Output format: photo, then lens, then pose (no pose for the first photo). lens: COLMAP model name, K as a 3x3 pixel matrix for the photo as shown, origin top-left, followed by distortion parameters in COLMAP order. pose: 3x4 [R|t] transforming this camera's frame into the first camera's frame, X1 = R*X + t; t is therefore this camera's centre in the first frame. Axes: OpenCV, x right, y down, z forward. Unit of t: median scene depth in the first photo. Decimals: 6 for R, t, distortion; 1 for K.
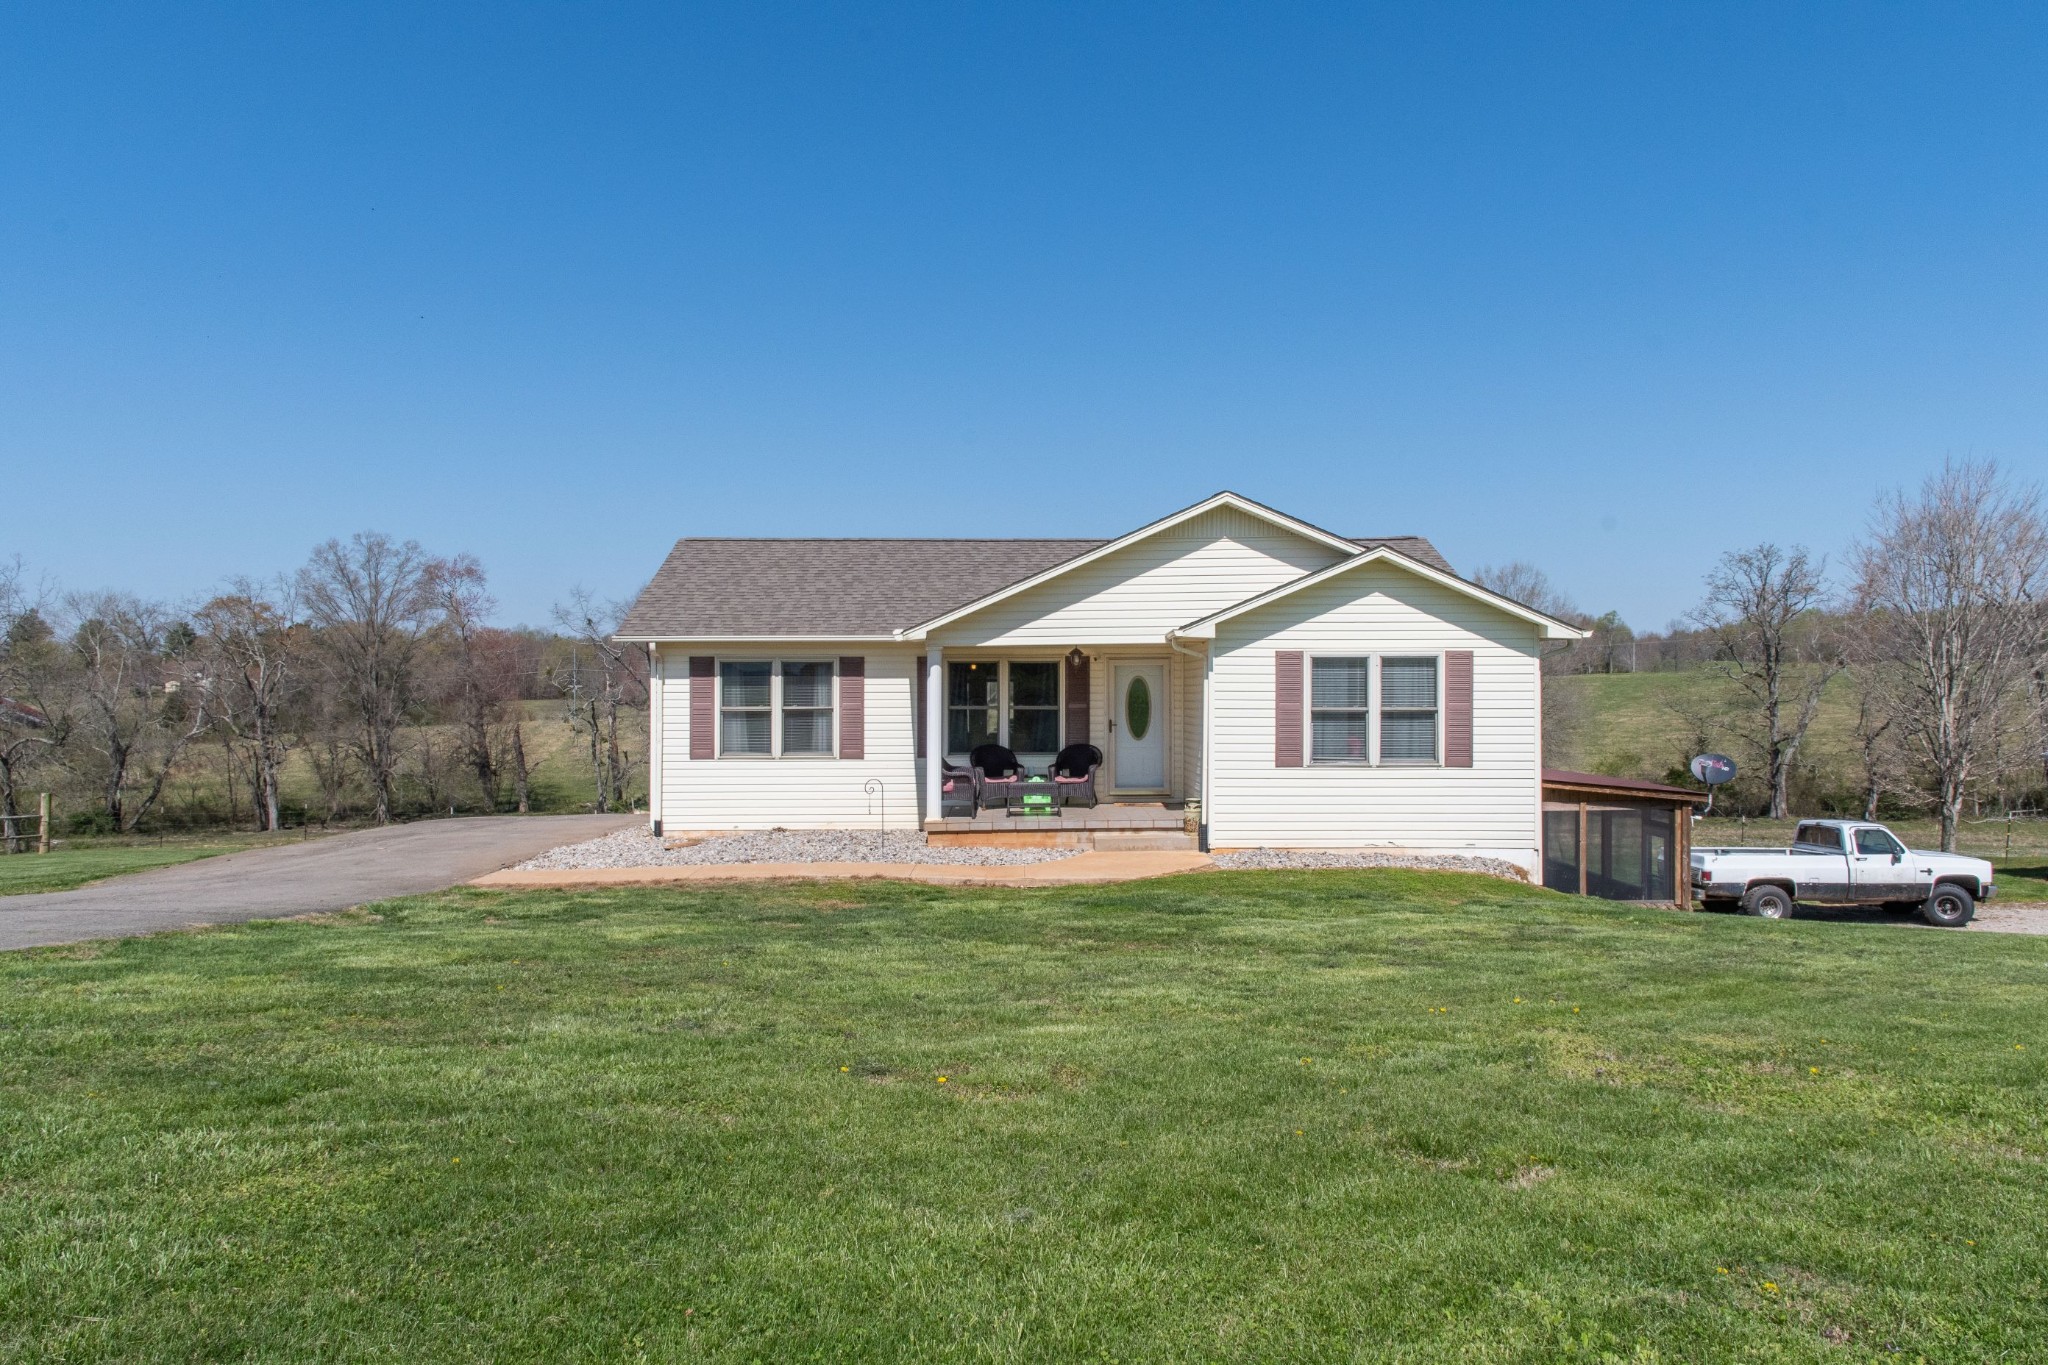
lens RADIAL K [[1477.9, 0, 1021.6], [0, 1477.9, 688.9], [0, 0, 1]] dist [0.047776, 0.000491]
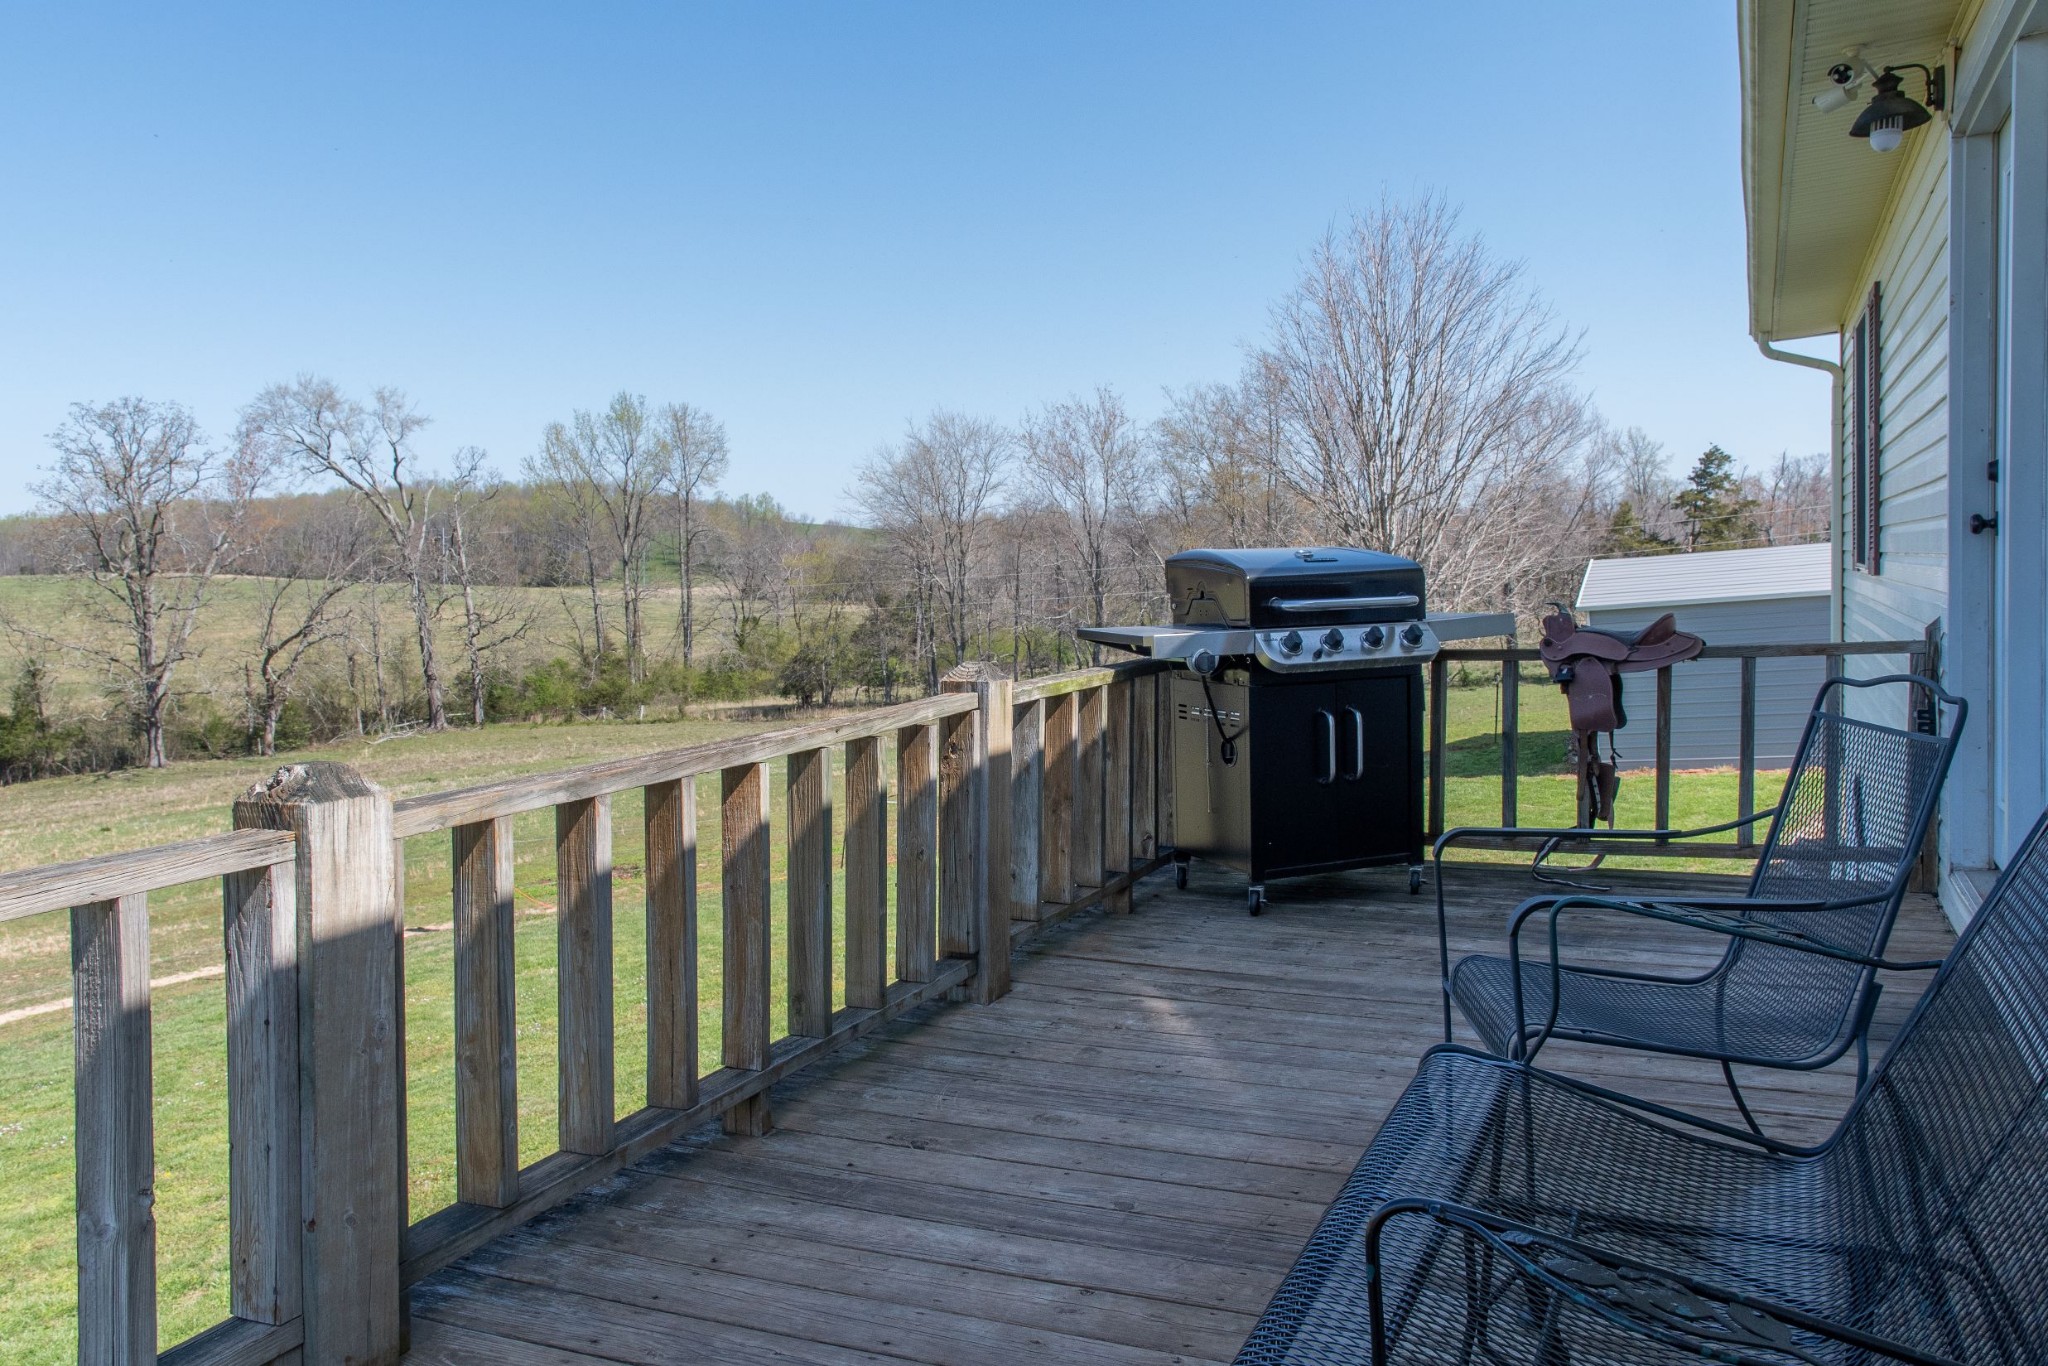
lens RADIAL K [[1594.6, 0, 1023.9], [0, 1594.6, 648.6], [0, 0, 1]] dist [0.047731, 0.000329]
pose [[0.422540, -0.055820, 0.904624, -0.232299], [0.034538, 0.998368, 0.045472, 0.028027], [-0.905686, 0.012030, 0.423779, 1.330214]]
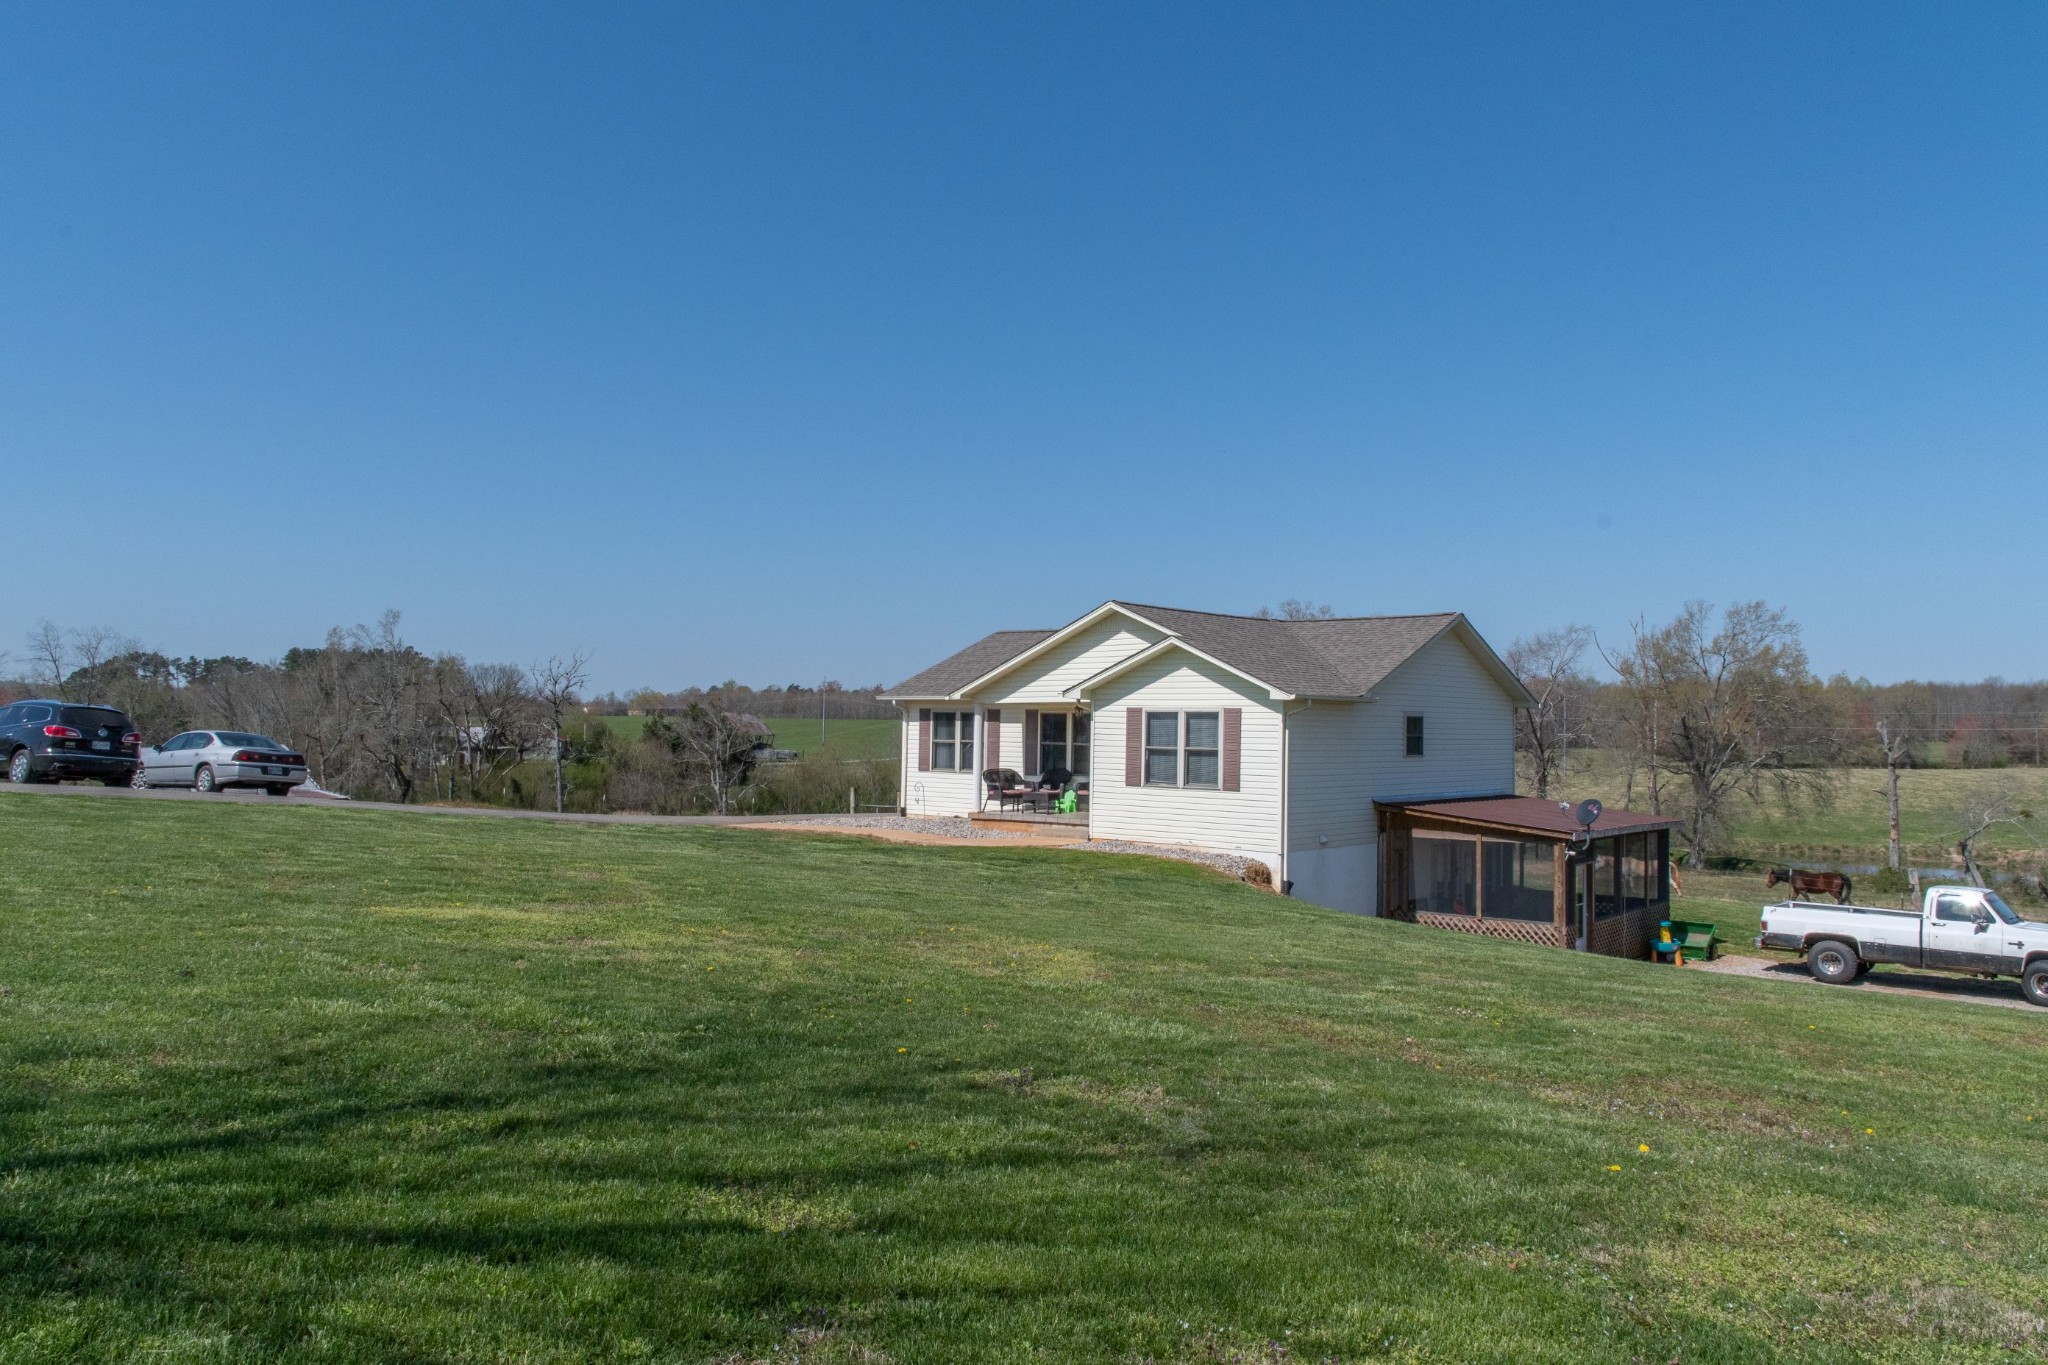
lens RADIAL K [[1477.9, 0, 1021.6], [0, 1477.9, 688.9], [0, 0, 1]] dist [0.047776, 0.000491]
pose [[0.755384, -0.002117, -0.655279, 0.935240], [-0.019103, 0.999499, -0.025251, -0.004227], [0.655004, 0.031592, 0.754965, -0.165024]]
